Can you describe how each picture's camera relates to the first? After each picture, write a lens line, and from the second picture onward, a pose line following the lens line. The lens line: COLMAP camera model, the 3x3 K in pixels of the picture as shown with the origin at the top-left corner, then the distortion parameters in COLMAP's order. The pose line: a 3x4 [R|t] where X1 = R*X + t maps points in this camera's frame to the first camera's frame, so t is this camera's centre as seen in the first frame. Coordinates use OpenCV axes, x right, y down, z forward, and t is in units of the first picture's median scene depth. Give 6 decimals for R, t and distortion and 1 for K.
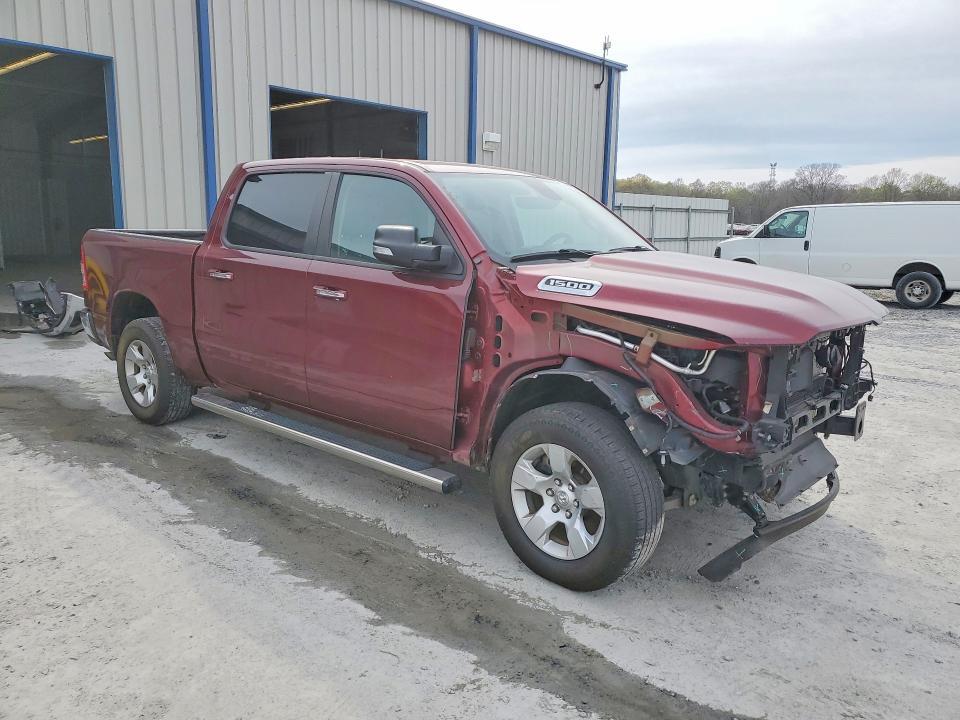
lens RADIAL K [[784.3, 0, 480.0], [0, 784.3, 360.0], [0, 0, 1]] dist [0.011000, -0.007689]
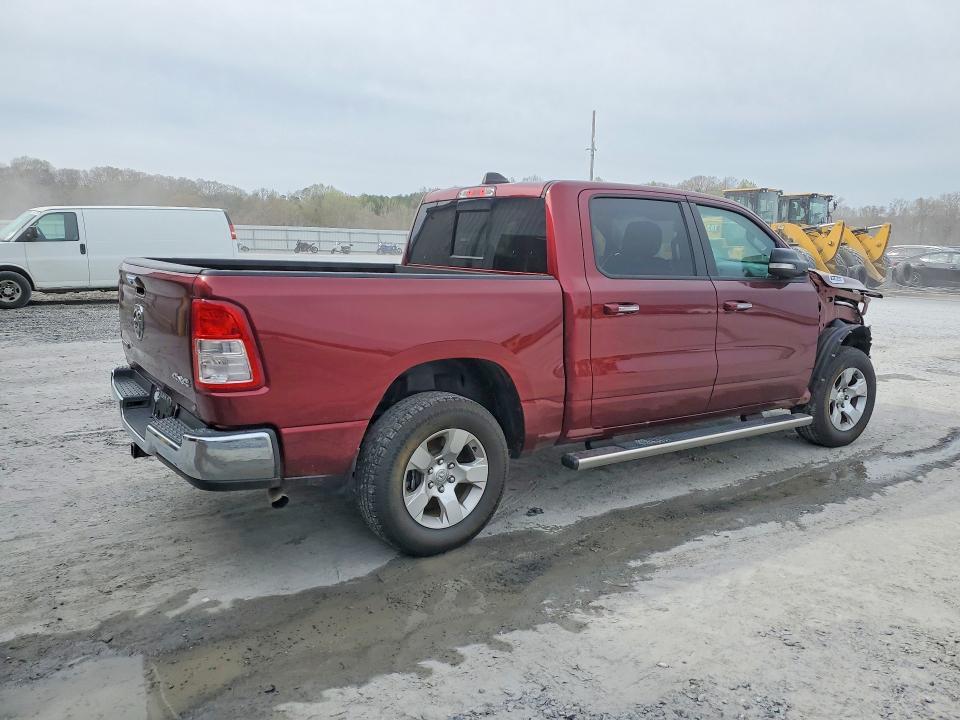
lens RADIAL K [[784.3, 0, 480.0], [0, 784.3, 360.0], [0, 0, 1]] dist [0.011000, -0.007689]
pose [[0.210674, -0.170022, 0.962657, -1.261513], [0.158995, 0.977606, 0.137867, -0.203031], [-0.964540, 0.124013, 0.232989, 0.969680]]
